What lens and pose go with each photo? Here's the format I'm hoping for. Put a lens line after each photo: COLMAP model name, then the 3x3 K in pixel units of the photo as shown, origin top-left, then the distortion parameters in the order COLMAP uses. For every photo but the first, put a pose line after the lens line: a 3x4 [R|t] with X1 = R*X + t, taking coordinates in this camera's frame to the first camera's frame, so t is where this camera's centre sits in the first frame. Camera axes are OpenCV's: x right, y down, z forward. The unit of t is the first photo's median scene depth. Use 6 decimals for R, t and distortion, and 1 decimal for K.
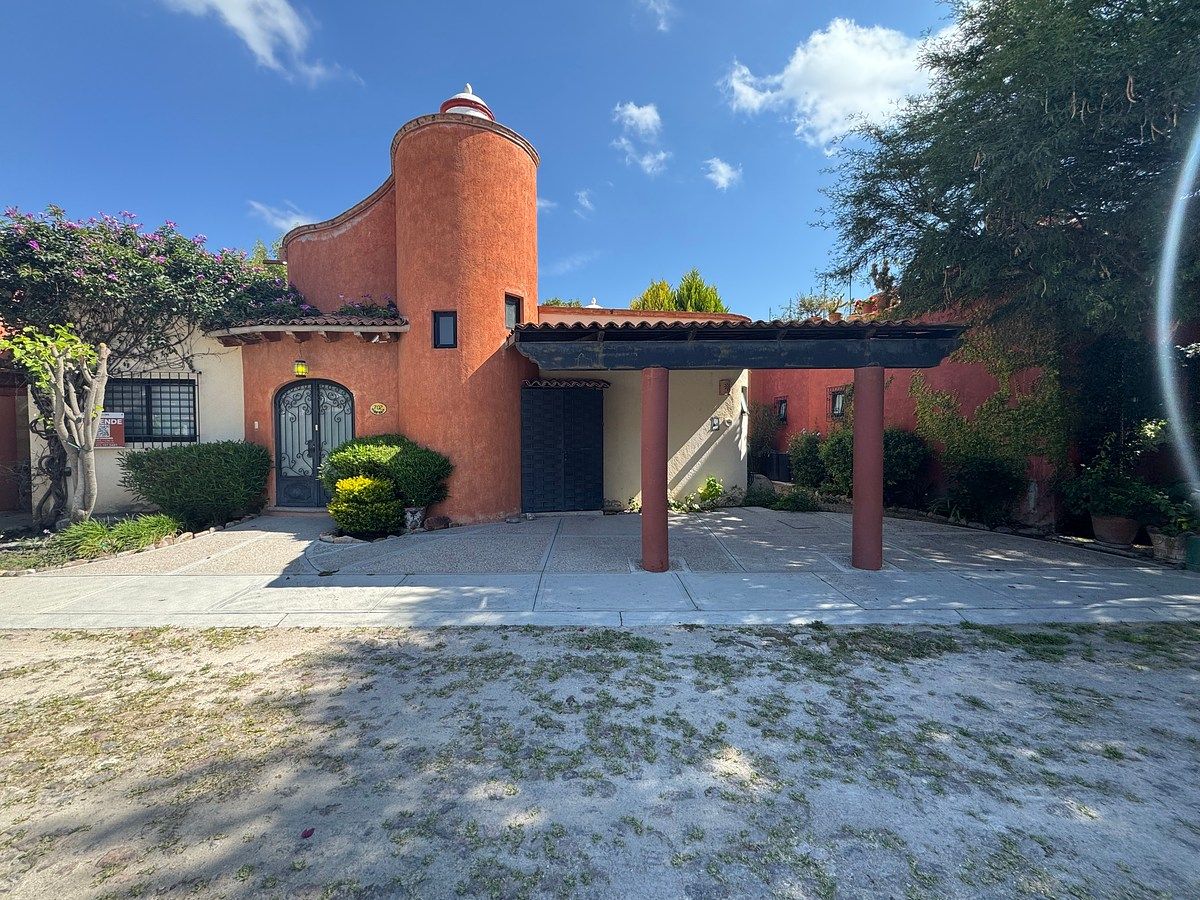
lens RADIAL K [[478.7, 0, 601.7], [0, 478.7, 449.7], [0, 0, 1]] dist [-0.000223, 0.000158]
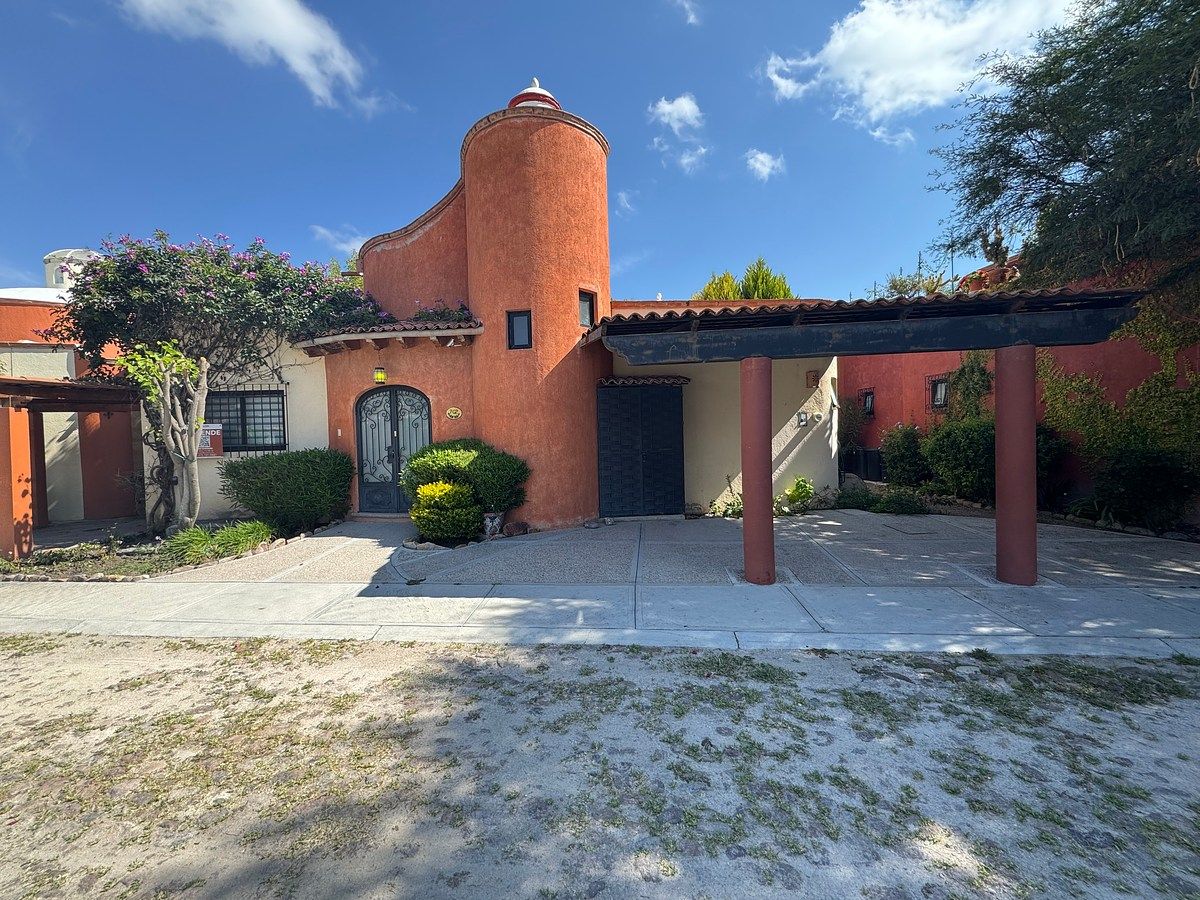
lens RADIAL K [[478.7, 0, 601.7], [0, 478.7, 449.7], [0, 0, 1]] dist [-0.000223, 0.000158]
pose [[0.993578, -0.020167, -0.111342, -0.057420], [0.019961, 0.999796, -0.002962, -0.000799], [0.111379, 0.000720, 0.993778, 0.051528]]
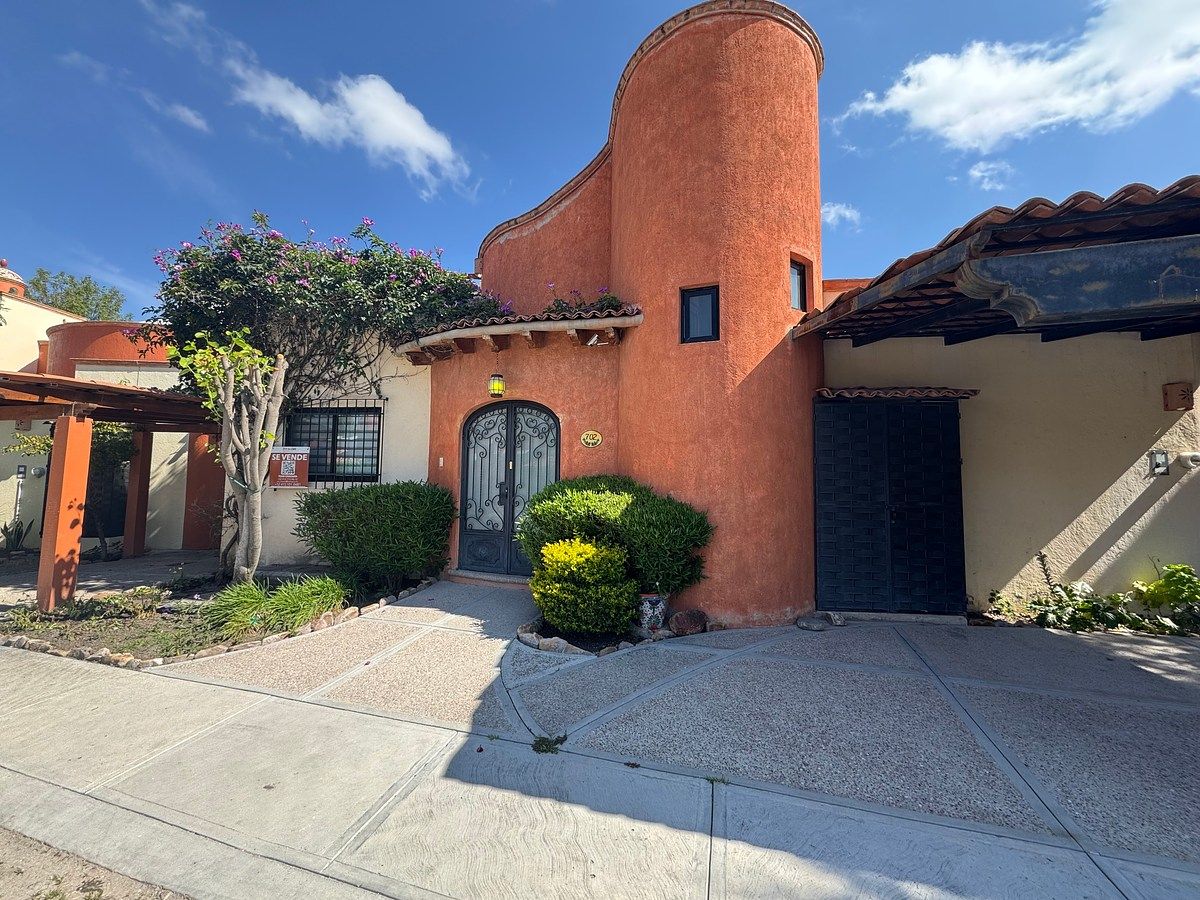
lens RADIAL K [[478.7, 0, 601.7], [0, 478.7, 449.7], [0, 0, 1]] dist [-0.000223, 0.000158]
pose [[0.955936, -0.005506, -0.293524, -0.263382], [-0.023081, 0.995320, -0.093840, -0.004193], [0.292667, 0.096480, 0.951335, 0.360537]]
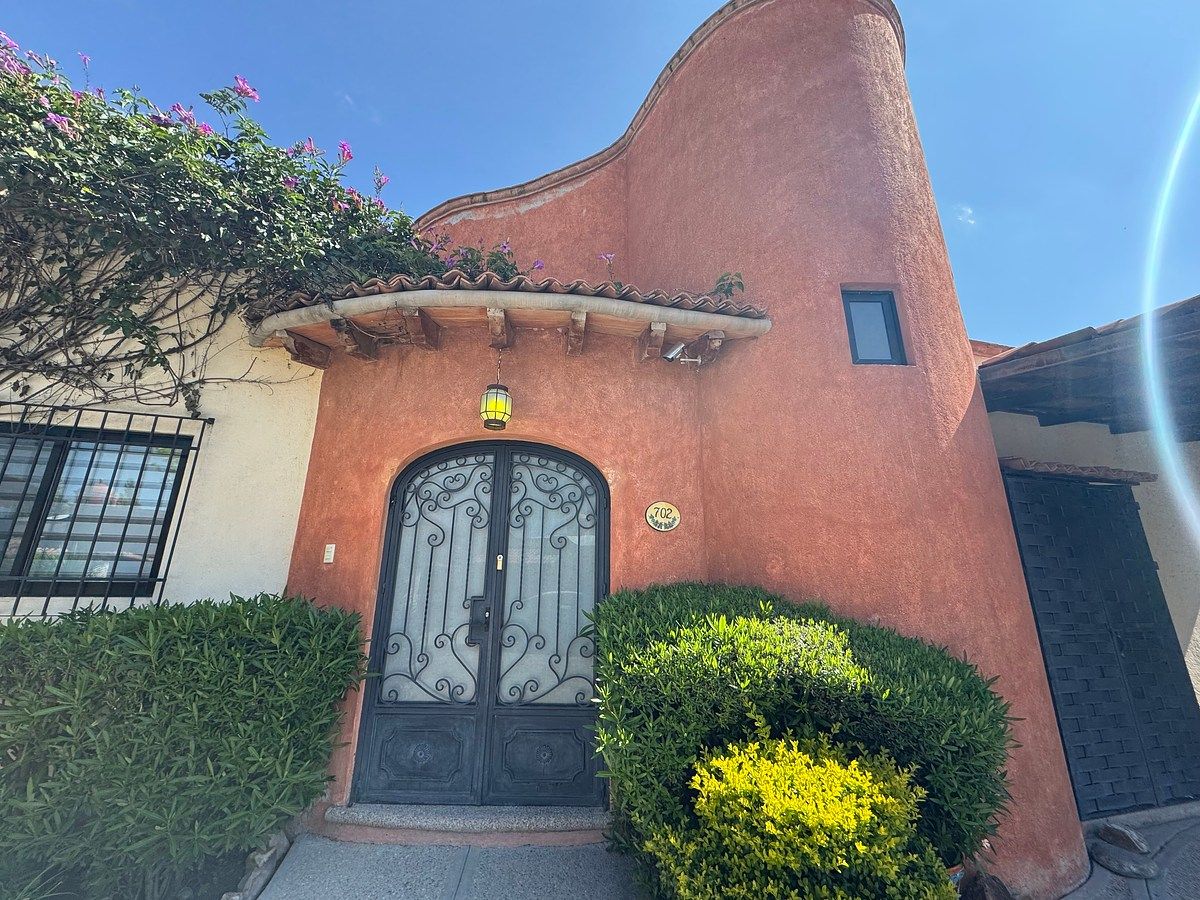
lens RADIAL K [[478.7, 0, 601.7], [0, 478.7, 449.7], [0, 0, 1]] dist [-0.000223, 0.000158]
pose [[0.996642, 0.034414, 0.074304, -0.590052], [-0.010215, 0.952564, -0.304168, -0.017759], [-0.081247, 0.302387, 0.949716, 0.651706]]
